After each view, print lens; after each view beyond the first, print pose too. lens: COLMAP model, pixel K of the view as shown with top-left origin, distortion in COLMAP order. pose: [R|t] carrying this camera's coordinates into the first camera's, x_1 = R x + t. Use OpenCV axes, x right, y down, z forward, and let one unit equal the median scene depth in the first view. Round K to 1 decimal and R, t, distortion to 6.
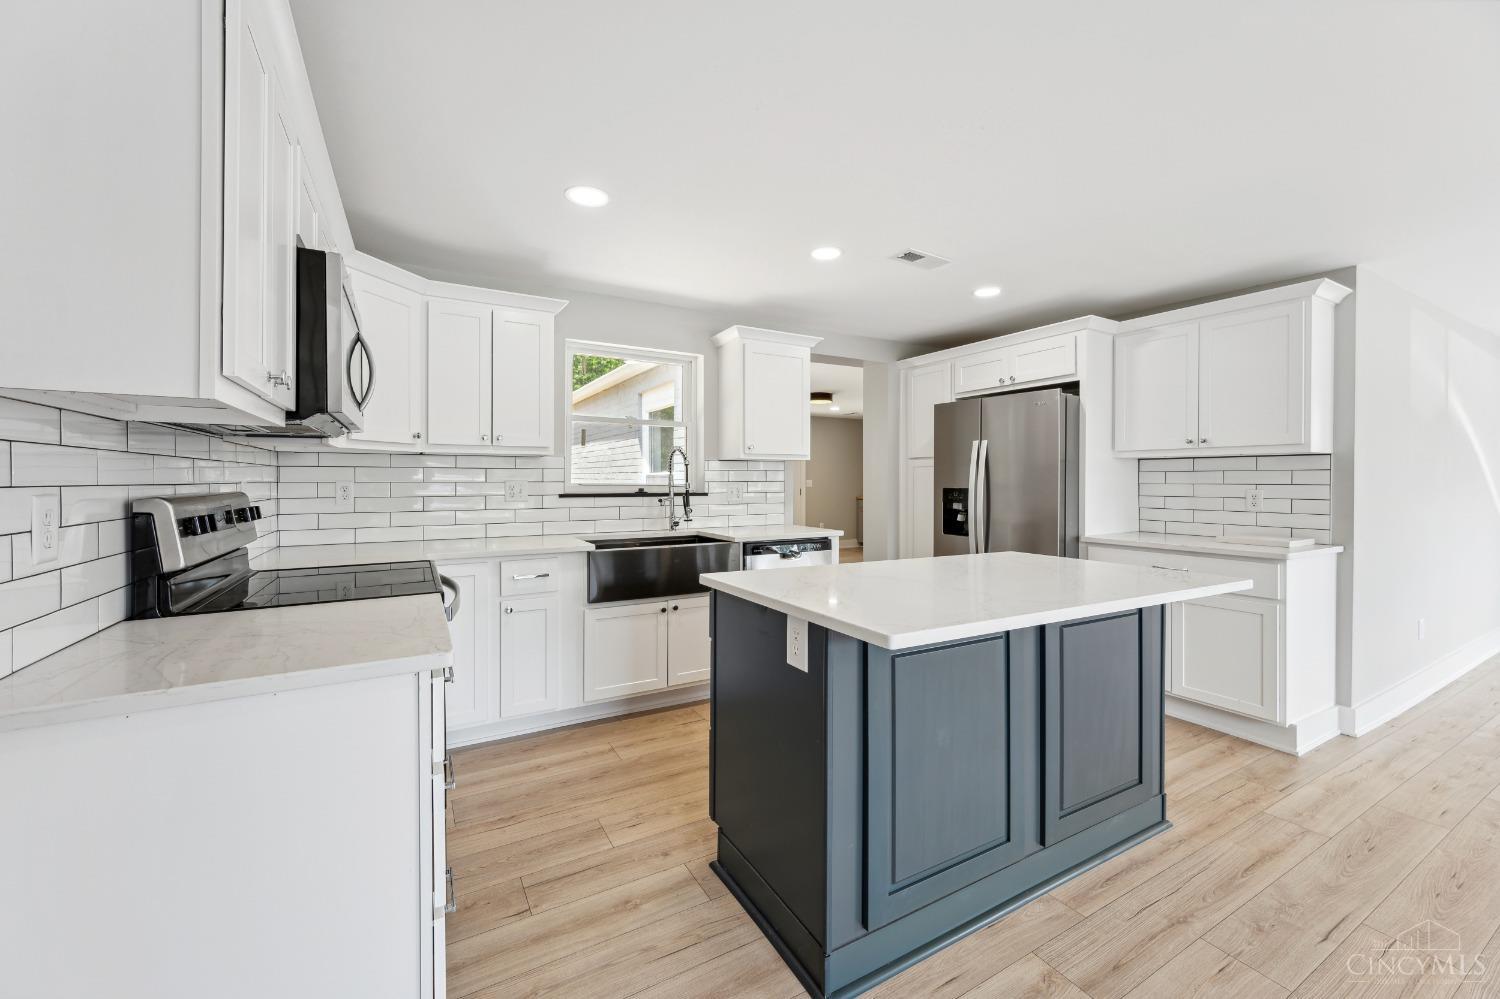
lens RADIAL K [[596.6, 0, 742.2], [0, 596.6, 482.3], [0, 0, 1]] dist [-0.000419, -0.000055]
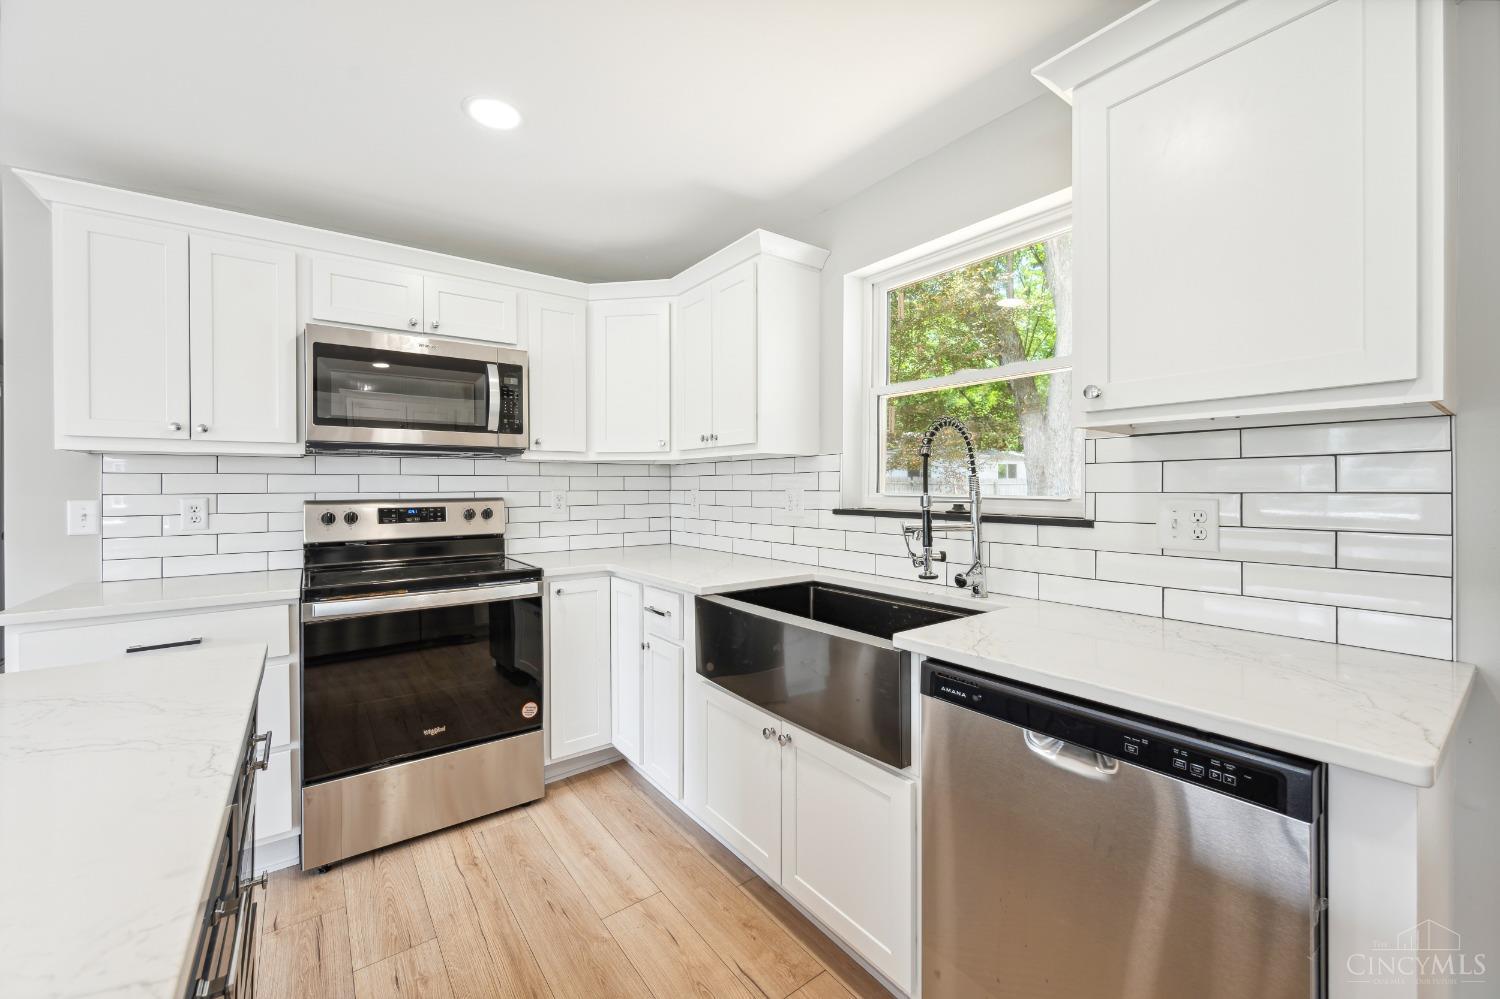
lens RADIAL K [[593.1, 0, 746.1], [0, 593.1, 485.7], [0, 0, 1]] dist [-0.000301, -0.000097]
pose [[0.122716, -0.001933, -0.992440, 0.347167], [0.000506, 0.999998, -0.001885, -0.005239], [0.992442, -0.000271, 0.122717, 0.813063]]
